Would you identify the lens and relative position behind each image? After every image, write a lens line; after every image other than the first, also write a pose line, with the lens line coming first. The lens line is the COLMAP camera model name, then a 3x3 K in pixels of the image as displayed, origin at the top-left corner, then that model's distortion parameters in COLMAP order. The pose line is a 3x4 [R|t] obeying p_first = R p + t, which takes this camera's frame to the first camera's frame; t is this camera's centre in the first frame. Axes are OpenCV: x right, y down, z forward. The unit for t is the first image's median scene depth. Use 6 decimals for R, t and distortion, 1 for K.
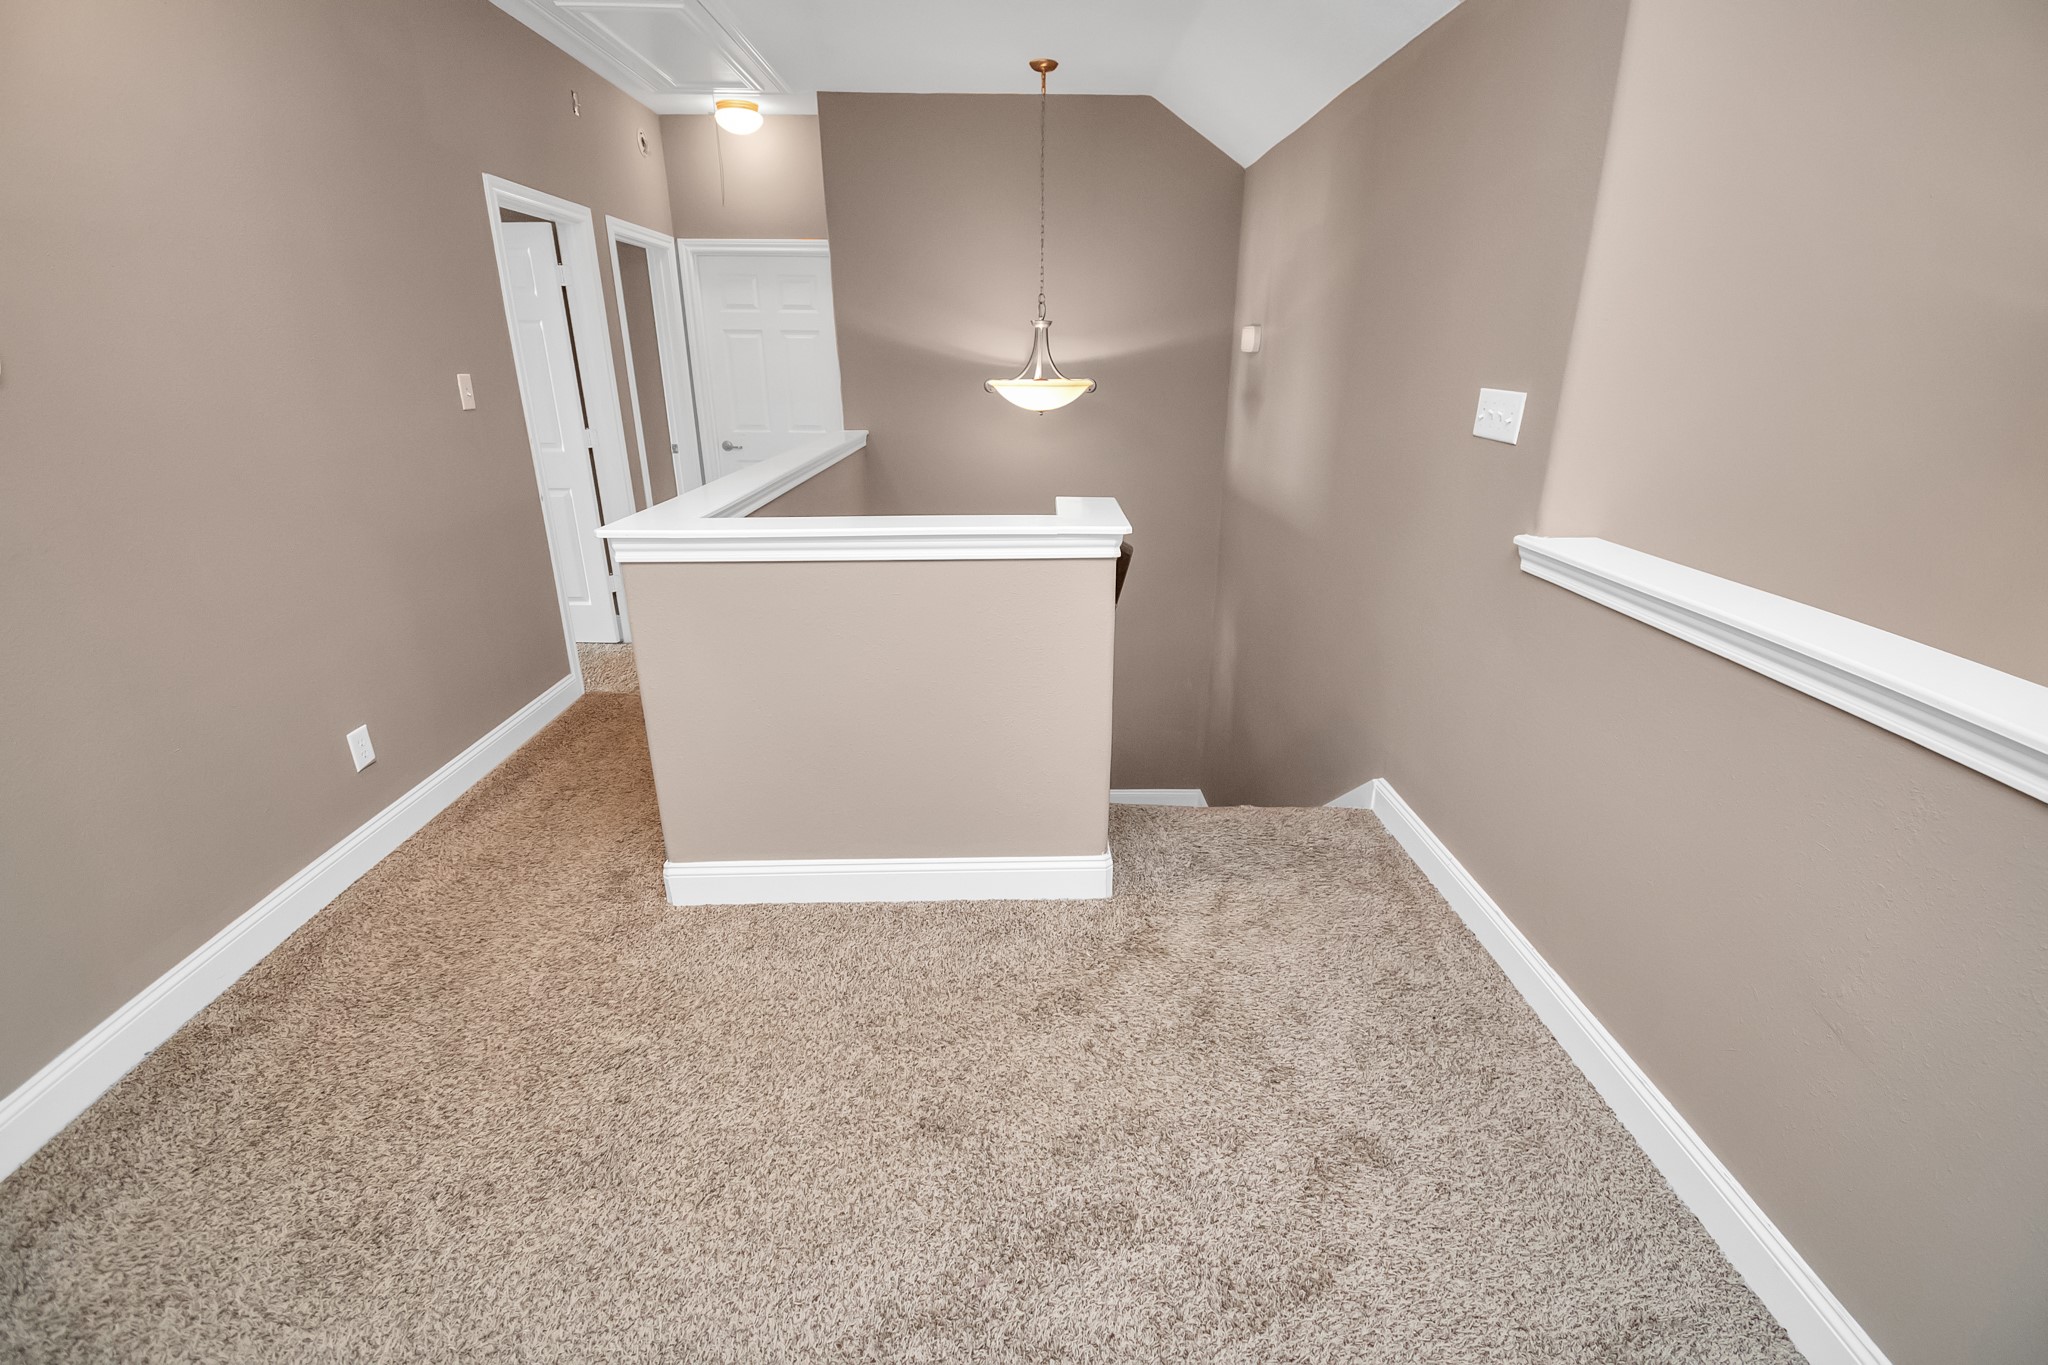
lens RADIAL K [[904.0, 0, 1024.0], [0, 904.0, 682.5], [0, 0, 1]] dist [0.008243, -0.023320]
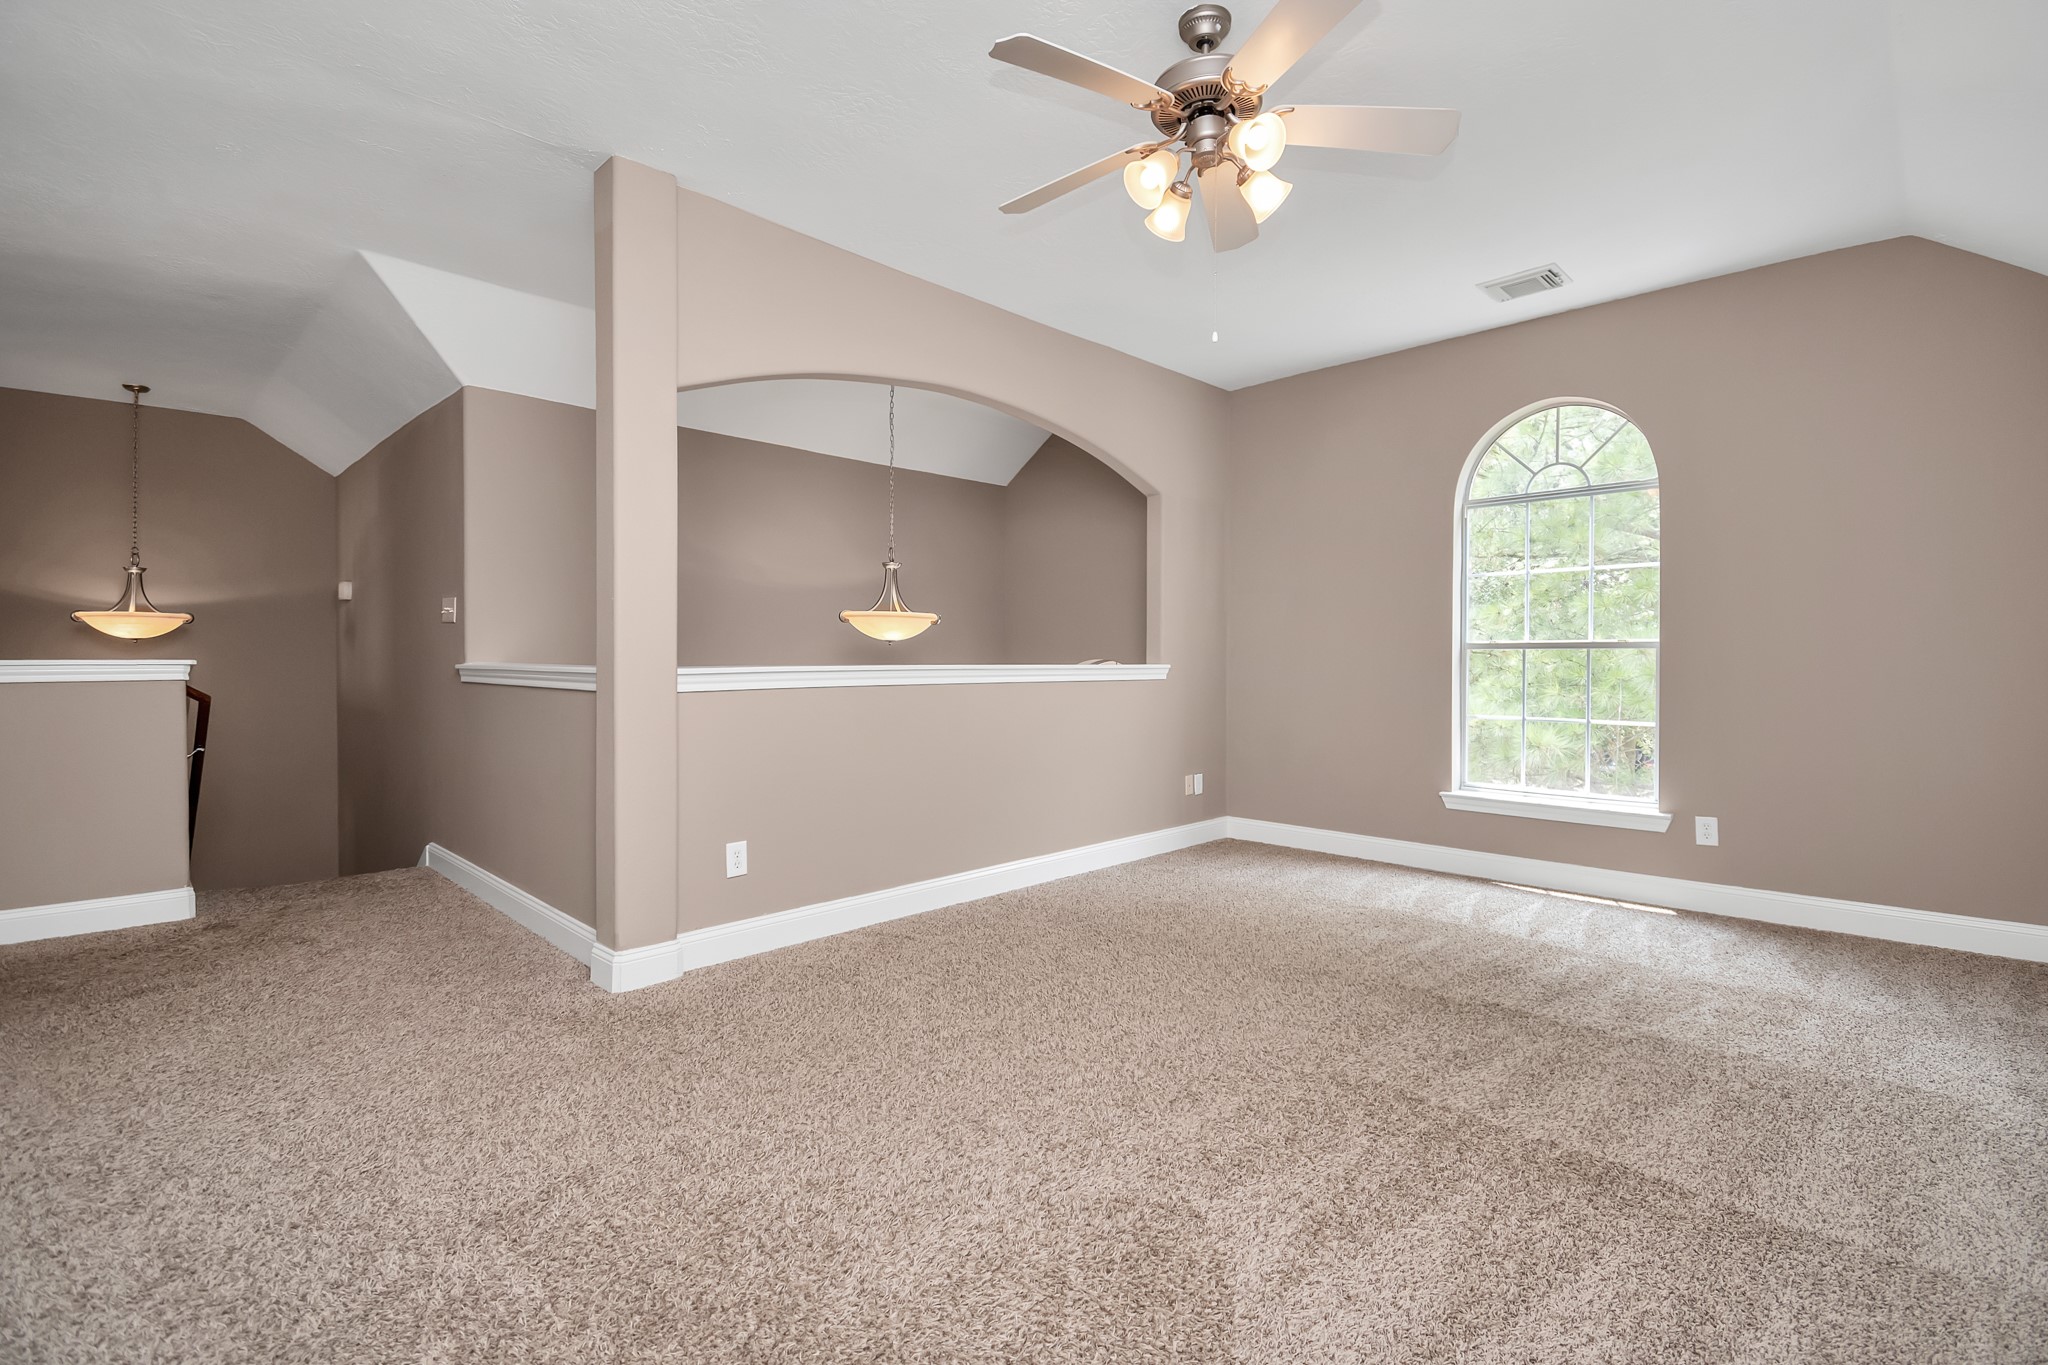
lens RADIAL K [[904.0, 0, 1024.0], [0, 904.0, 682.5], [0, 0, 1]] dist [0.008243, -0.023320]
pose [[0.704428, -0.006362, 0.709747, 0.011873], [0.234330, 0.945976, -0.224095, 0.297067], [-0.669978, 0.324174, 0.667863, -0.549337]]
